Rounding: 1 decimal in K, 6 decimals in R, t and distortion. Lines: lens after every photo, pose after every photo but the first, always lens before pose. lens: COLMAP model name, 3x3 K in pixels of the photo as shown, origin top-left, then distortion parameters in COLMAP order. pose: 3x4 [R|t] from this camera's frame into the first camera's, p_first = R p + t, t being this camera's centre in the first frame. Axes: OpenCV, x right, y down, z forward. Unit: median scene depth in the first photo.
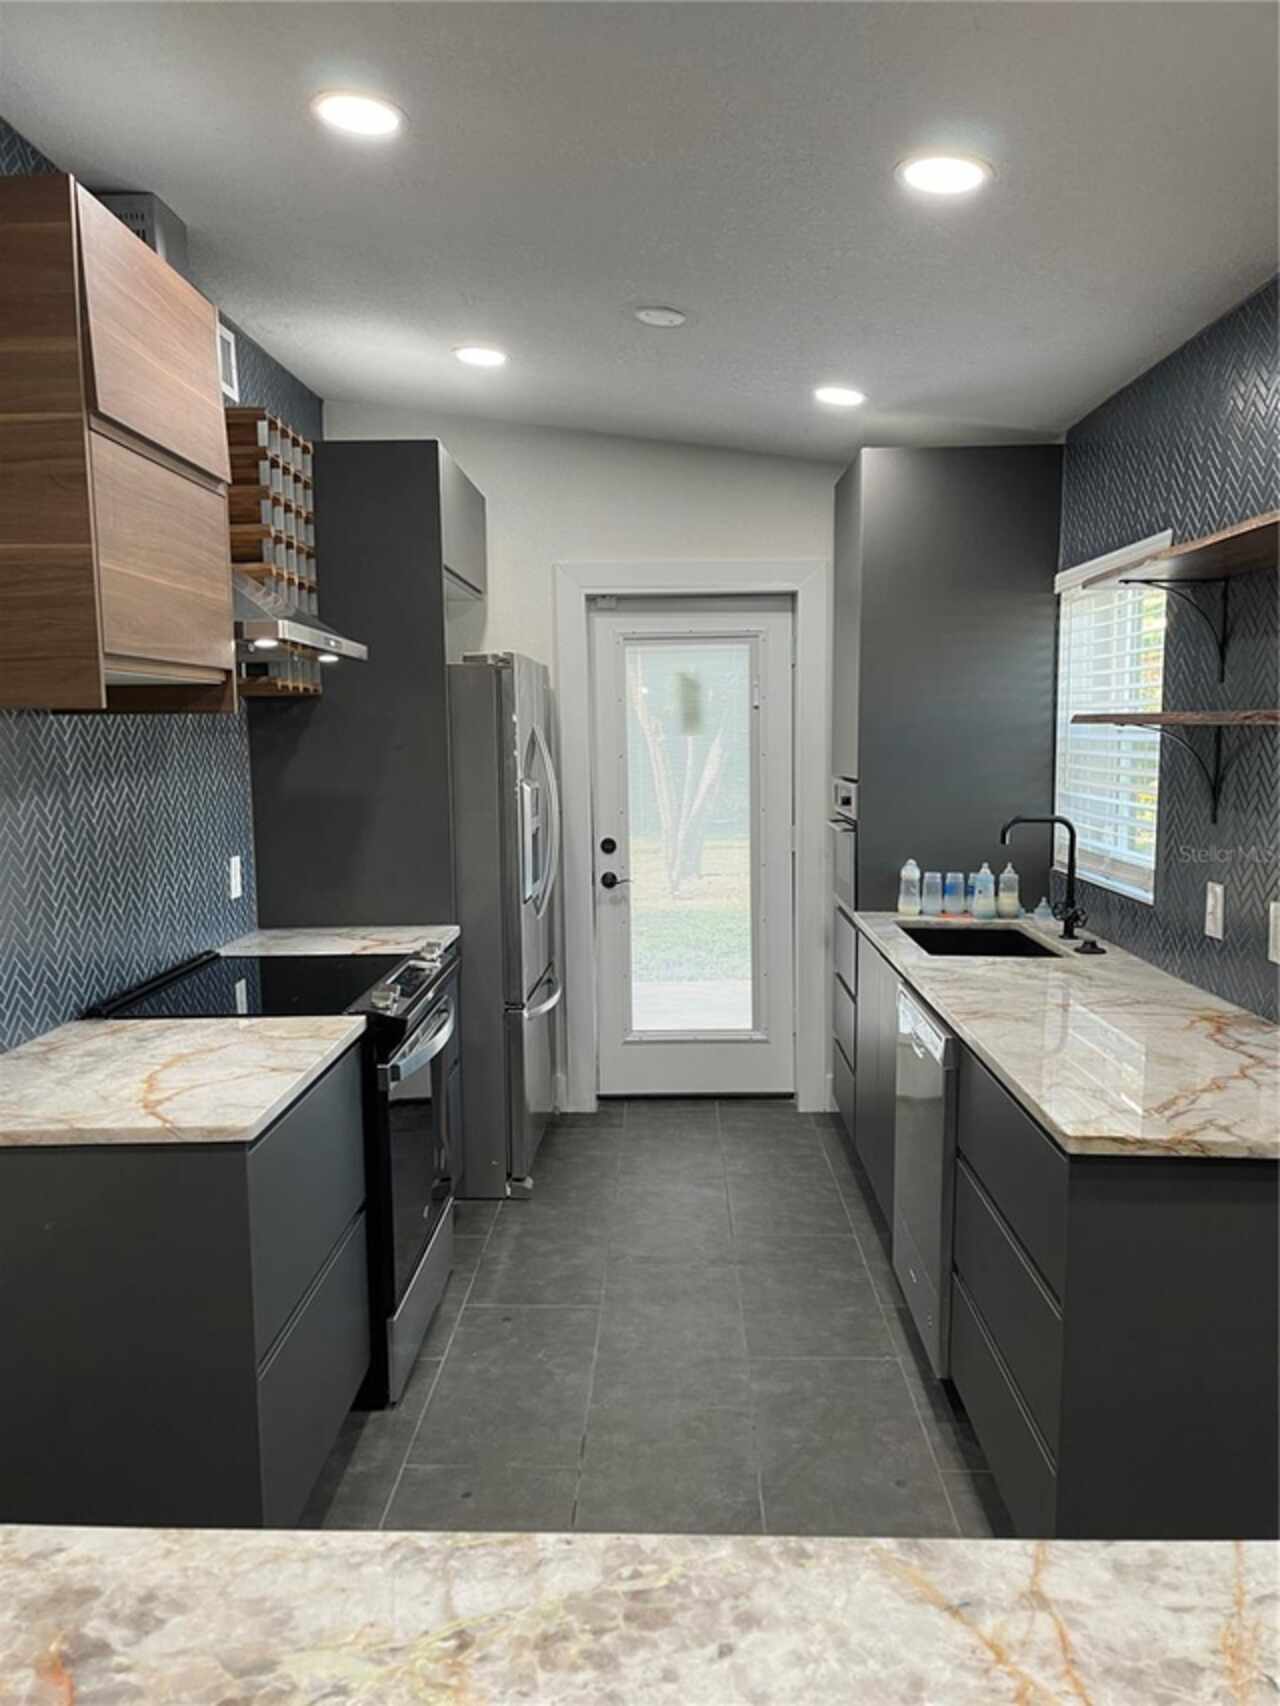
lens RADIAL K [[1275.2, 0, 638.6], [0, 1275.2, 865.5], [0, 0, 1]] dist [0.040740, -0.060271]
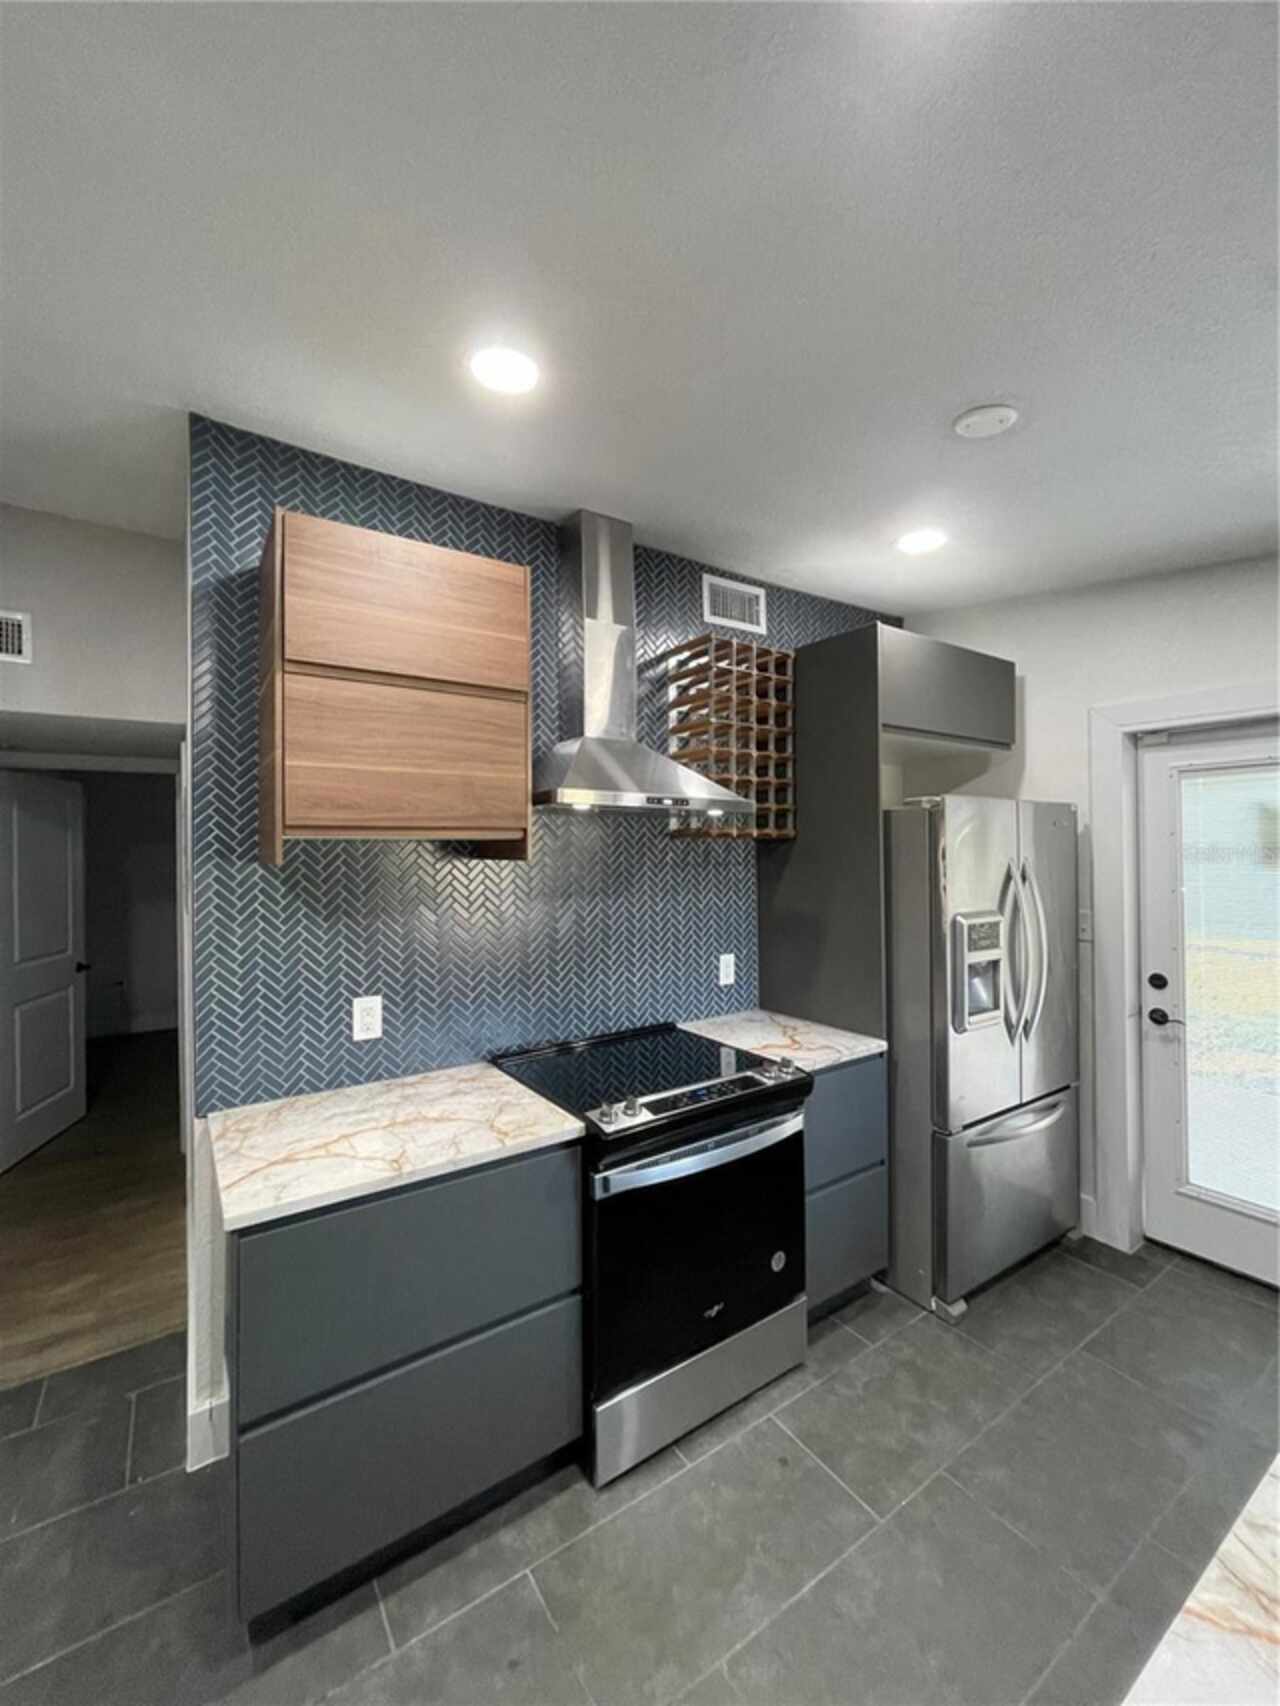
lens RADIAL K [[682.3, 0, 629.7], [0, 682.3, 845.8], [0, 0, 1]] dist [-0.007262, 0.000126]
pose [[0.576330, 0.002306, -0.817214, 0.265206], [-0.085537, 0.994673, -0.057517, -0.085252], [0.812728, 0.103050, 0.573458, 0.562189]]
